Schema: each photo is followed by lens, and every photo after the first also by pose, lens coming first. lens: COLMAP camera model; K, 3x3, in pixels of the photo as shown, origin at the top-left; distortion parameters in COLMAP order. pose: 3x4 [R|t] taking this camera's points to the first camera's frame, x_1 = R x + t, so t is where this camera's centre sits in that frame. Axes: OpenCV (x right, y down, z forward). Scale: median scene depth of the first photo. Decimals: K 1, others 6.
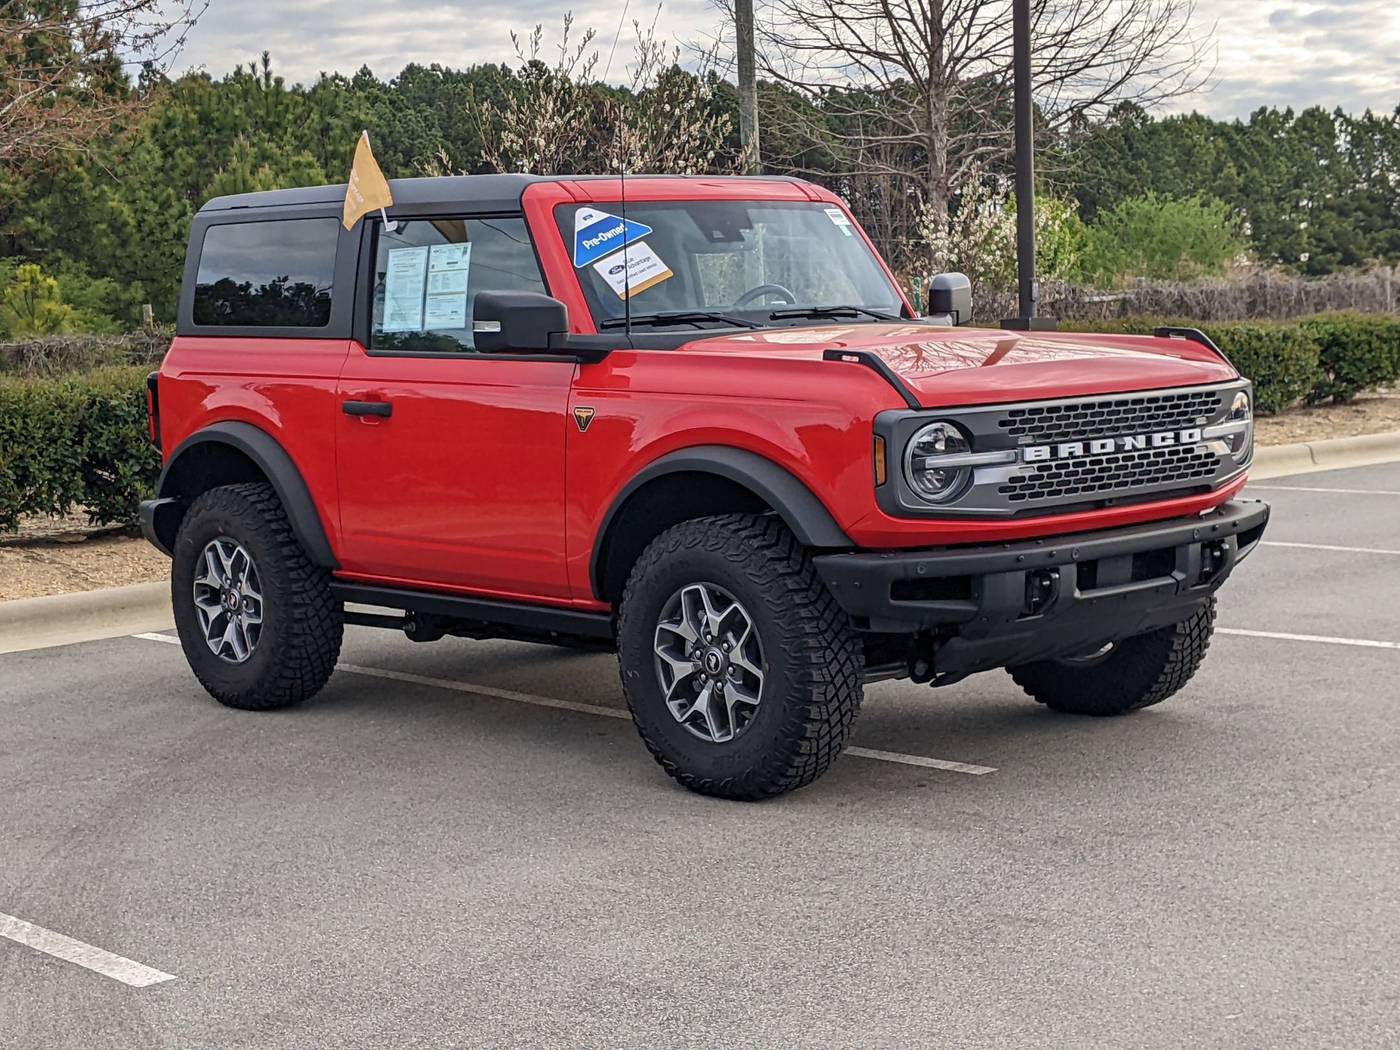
lens RADIAL K [[2058.6, 0, 700.0], [0, 2058.6, 525.0], [0, 0, 1]] dist [0.154031, -0.137455]
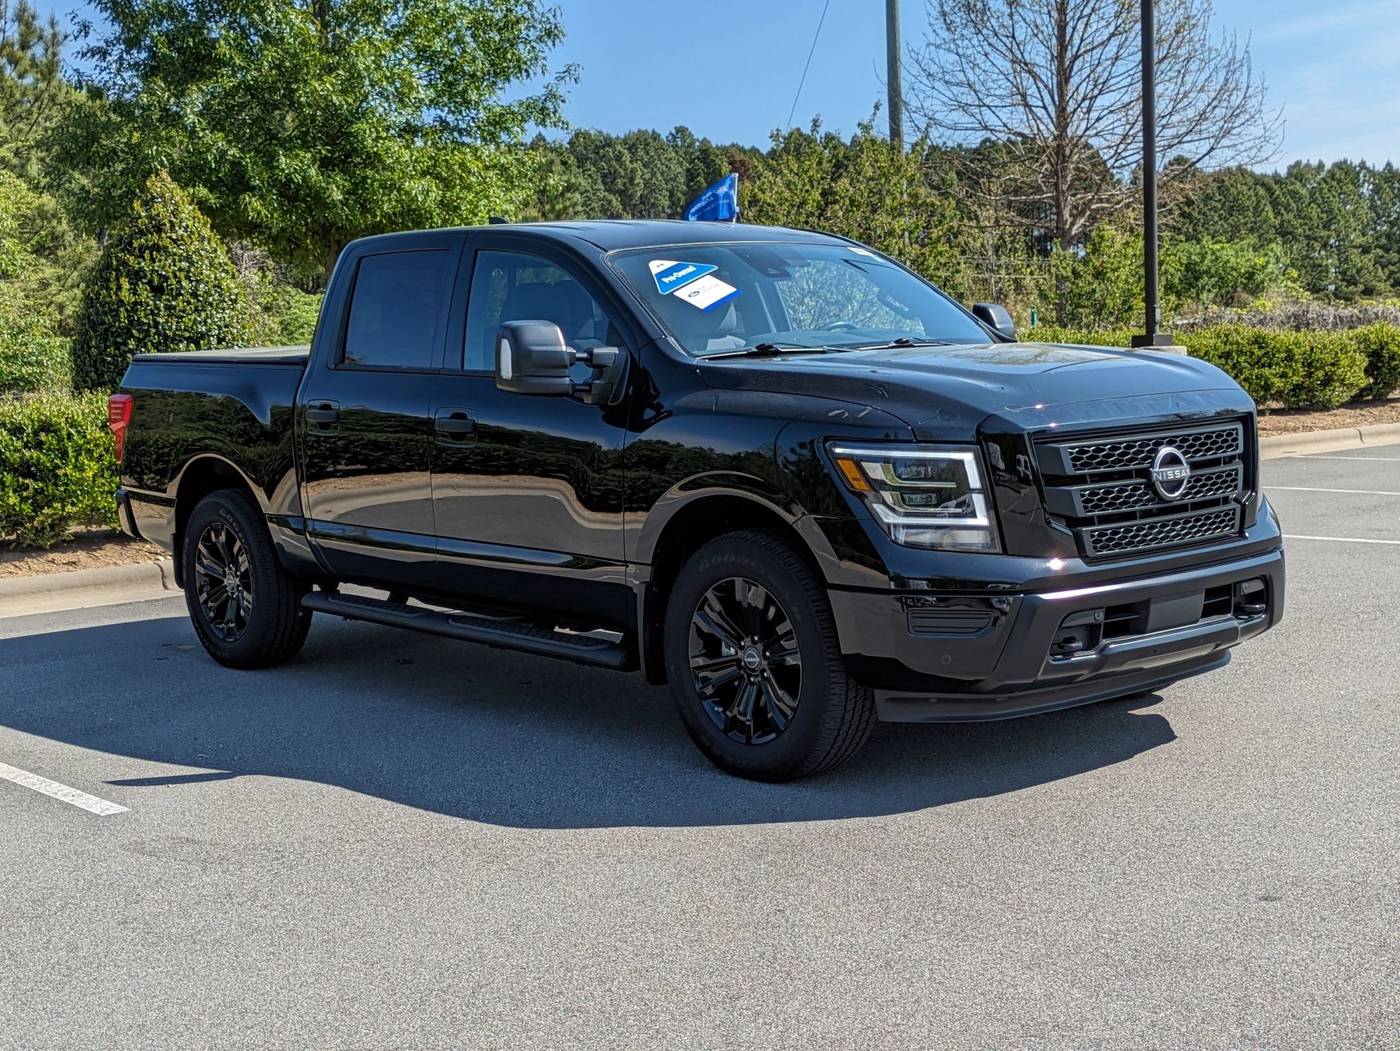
lens RADIAL K [[2015.5, 0, 699.4], [0, 2015.5, 562.2], [0, 0, 1]] dist [0.153754, -0.079082]
pose [[0.999972, -0.002539, -0.007045, -0.063561], [0.002566, 0.999989, 0.003877, 0.021433], [0.007036, -0.003895, 0.999968, -0.166170]]
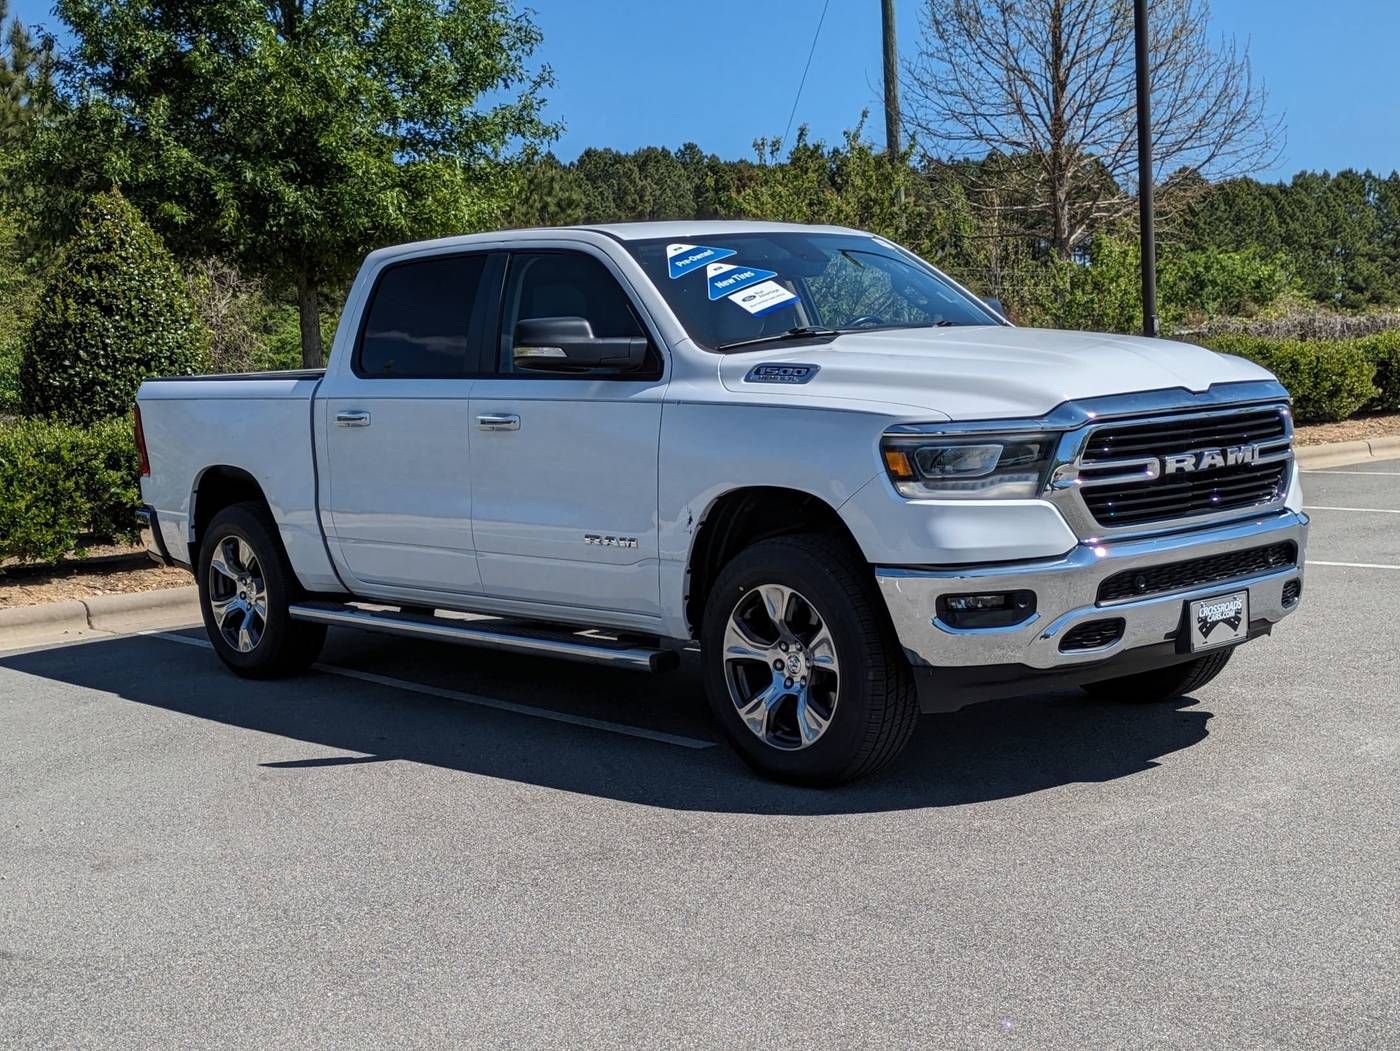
lens RADIAL K [[1915.1, 0, 700.0], [0, 1915.1, 525.5], [0, 0, 1]] dist [0.154948, -0.144174]
pose [[0.999581, -0.010590, -0.026926, -0.046533], [0.010183, 0.999833, -0.015207, 0.014549], [0.027082, 0.014927, 0.999522, -0.113016]]
